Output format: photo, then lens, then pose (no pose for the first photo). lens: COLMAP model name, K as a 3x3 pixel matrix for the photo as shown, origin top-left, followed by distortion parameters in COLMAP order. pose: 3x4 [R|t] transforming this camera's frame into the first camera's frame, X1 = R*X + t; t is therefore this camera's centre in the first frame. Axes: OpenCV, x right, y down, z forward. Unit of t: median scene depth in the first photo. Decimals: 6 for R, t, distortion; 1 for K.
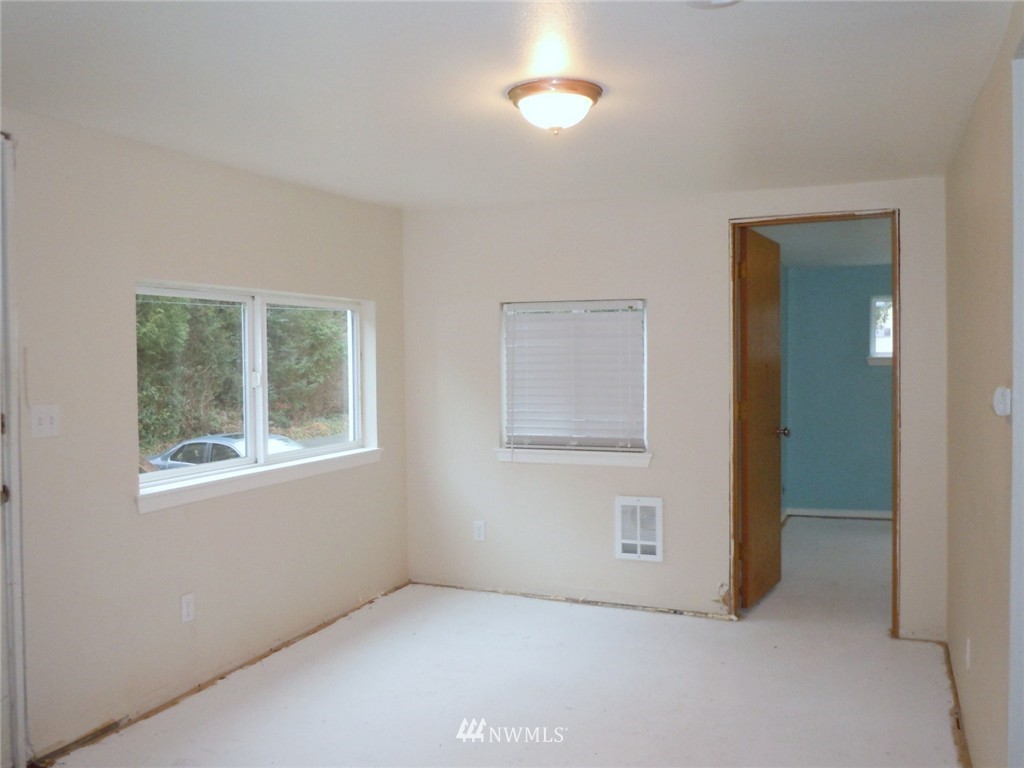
lens RADIAL K [[846.2, 0, 544.4], [0, 846.2, 387.0], [0, 0, 1]] dist [0.021207, -0.079066]
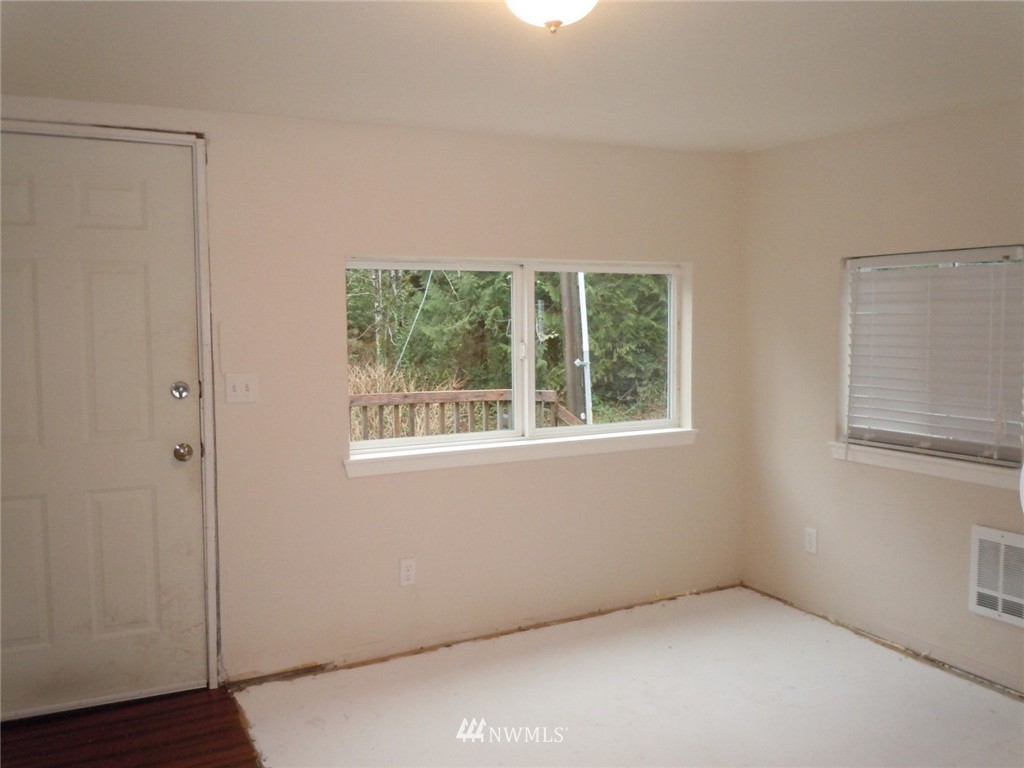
lens RADIAL K [[846.2, 0, 544.4], [0, 846.2, 387.0], [0, 0, 1]] dist [0.021207, -0.079066]
pose [[0.768380, 0.051574, -0.637912, 0.256838], [-0.020863, 0.998236, 0.055576, -0.018889], [0.639654, -0.029395, 0.768101, 0.228435]]
